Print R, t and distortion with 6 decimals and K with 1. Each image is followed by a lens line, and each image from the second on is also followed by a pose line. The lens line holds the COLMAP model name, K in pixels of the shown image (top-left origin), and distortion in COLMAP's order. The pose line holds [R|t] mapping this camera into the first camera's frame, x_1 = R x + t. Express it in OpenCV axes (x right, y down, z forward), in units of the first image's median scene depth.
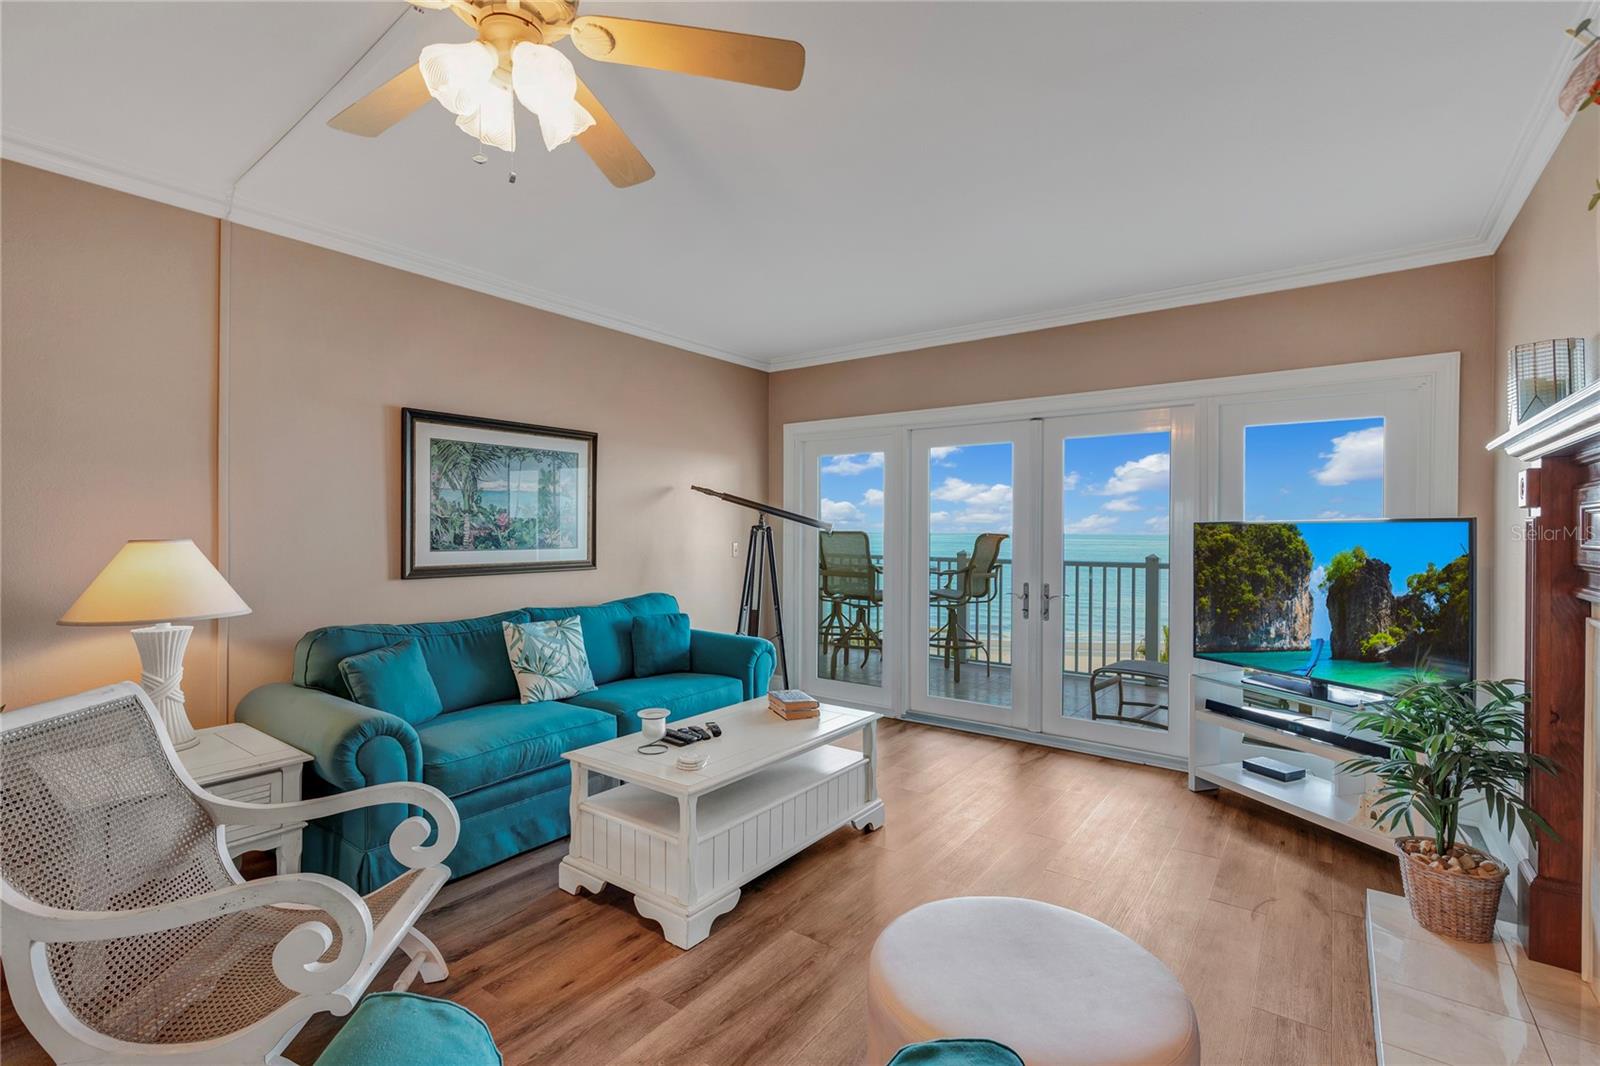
lens RADIAL K [[727.5, 0, 812.3], [0, 727.5, 528.2], [0, 0, 1]] dist [0.006894, 0.000117]
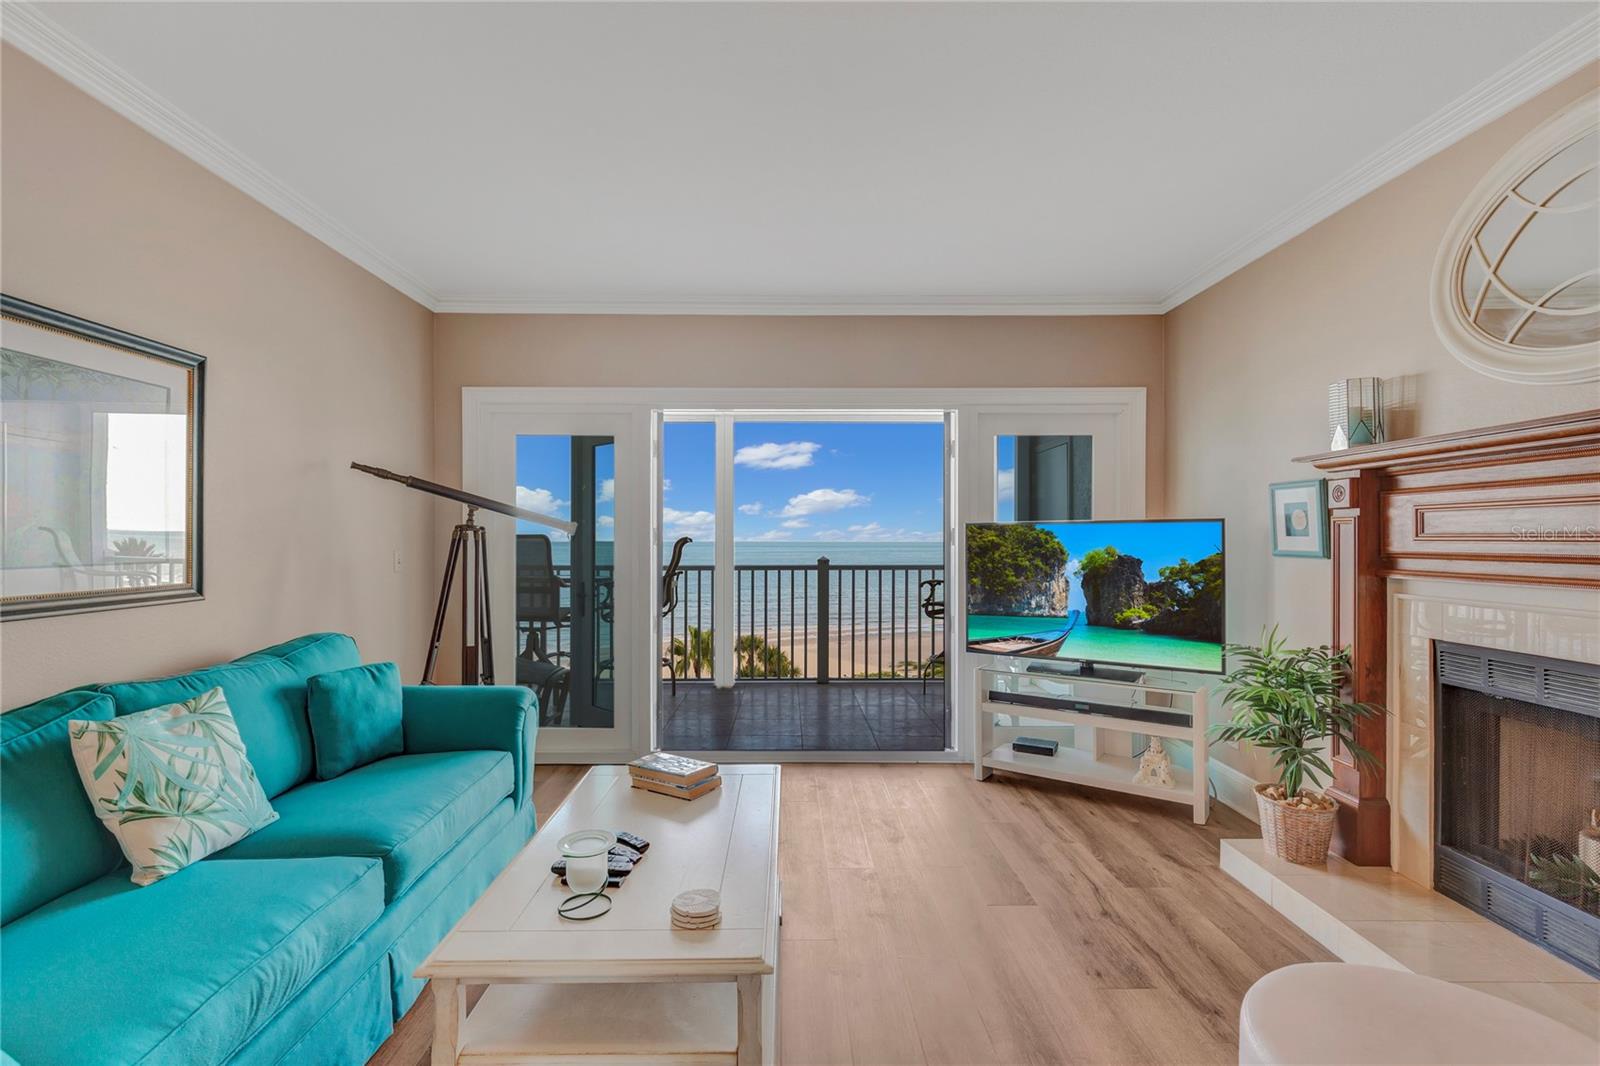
lens RADIAL K [[727.5, 0, 797.2], [0, 727.5, 535.9], [0, 0, 1]] dist [0.006894, 0.000117]
pose [[0.797022, -0.004401, 0.603935, -0.320333], [0.005870, 0.999983, -0.000460, 0.011738], [-0.603922, 0.003912, 0.797034, 0.326496]]
